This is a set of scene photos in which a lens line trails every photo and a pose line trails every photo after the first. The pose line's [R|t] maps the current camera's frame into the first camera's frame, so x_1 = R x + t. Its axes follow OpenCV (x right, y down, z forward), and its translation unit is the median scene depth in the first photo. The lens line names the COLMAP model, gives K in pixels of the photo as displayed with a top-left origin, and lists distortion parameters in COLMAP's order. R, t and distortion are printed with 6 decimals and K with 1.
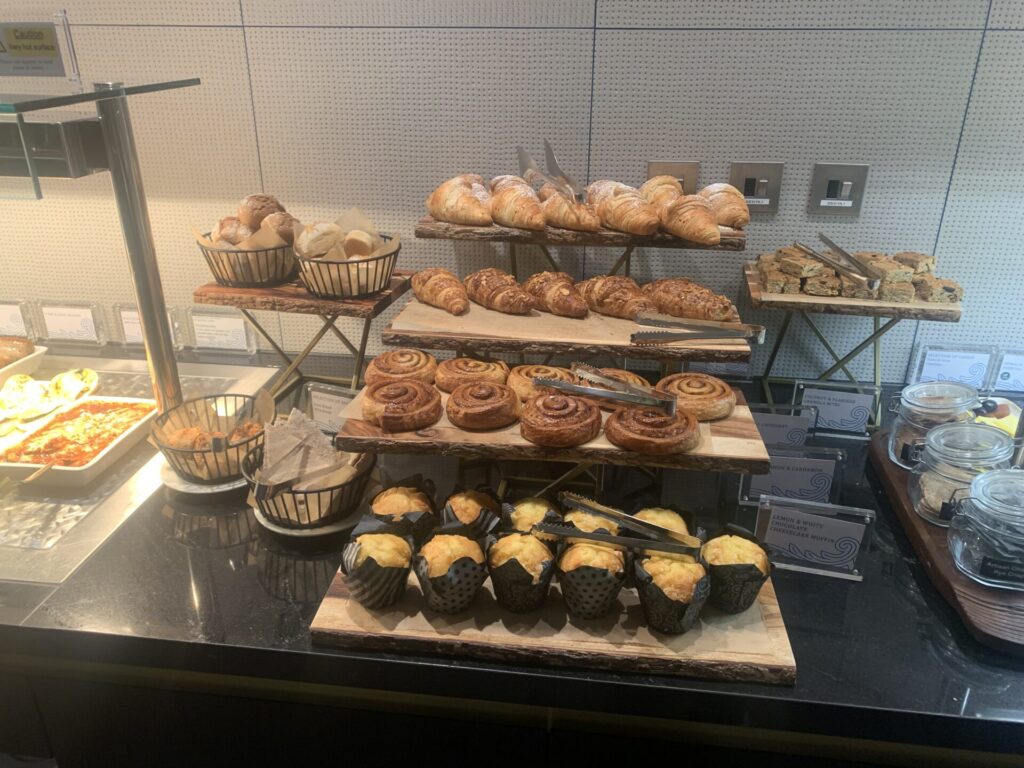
lens RADIAL K [[780.9, 0, 512.0], [0, 780.9, 384.0], [0, 0, 1]] dist [0.002719, 0.000166]
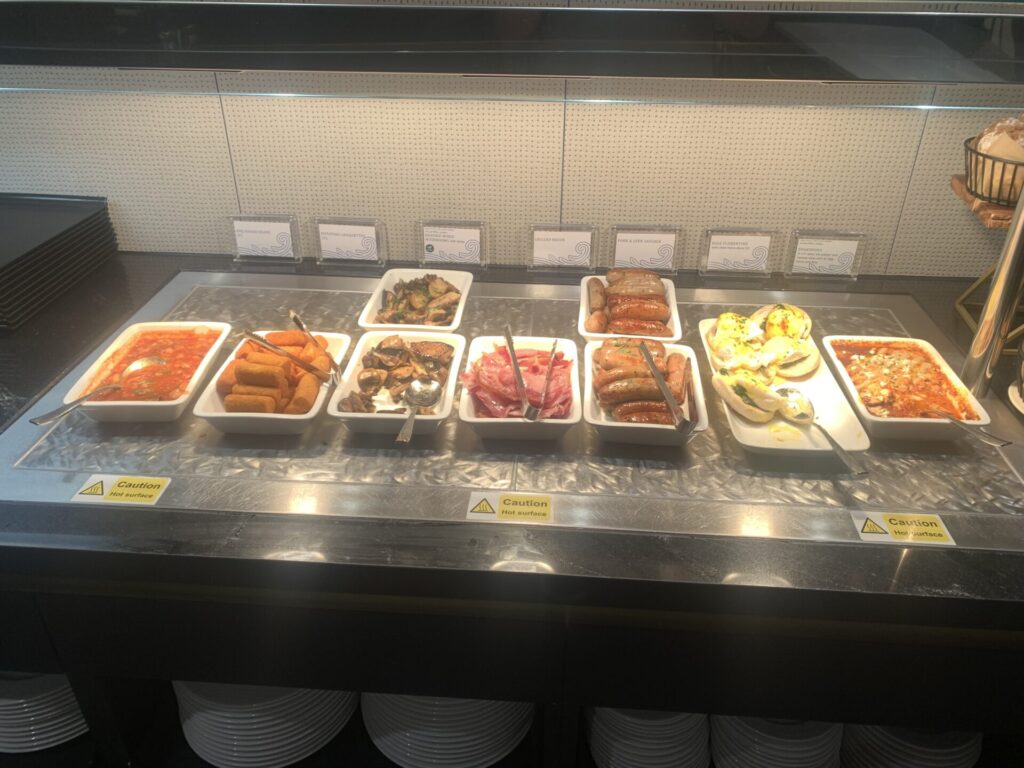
lens RADIAL K [[780.9, 0, 512.0], [0, 780.9, 384.0], [0, 0, 1]] dist [0.002719, 0.000166]
pose [[0.998042, -0.031757, 0.053880, -0.332174], [0.024559, 0.991294, 0.129355, -0.020026], [-0.057519, -0.127779, 0.990133, 0.044198]]
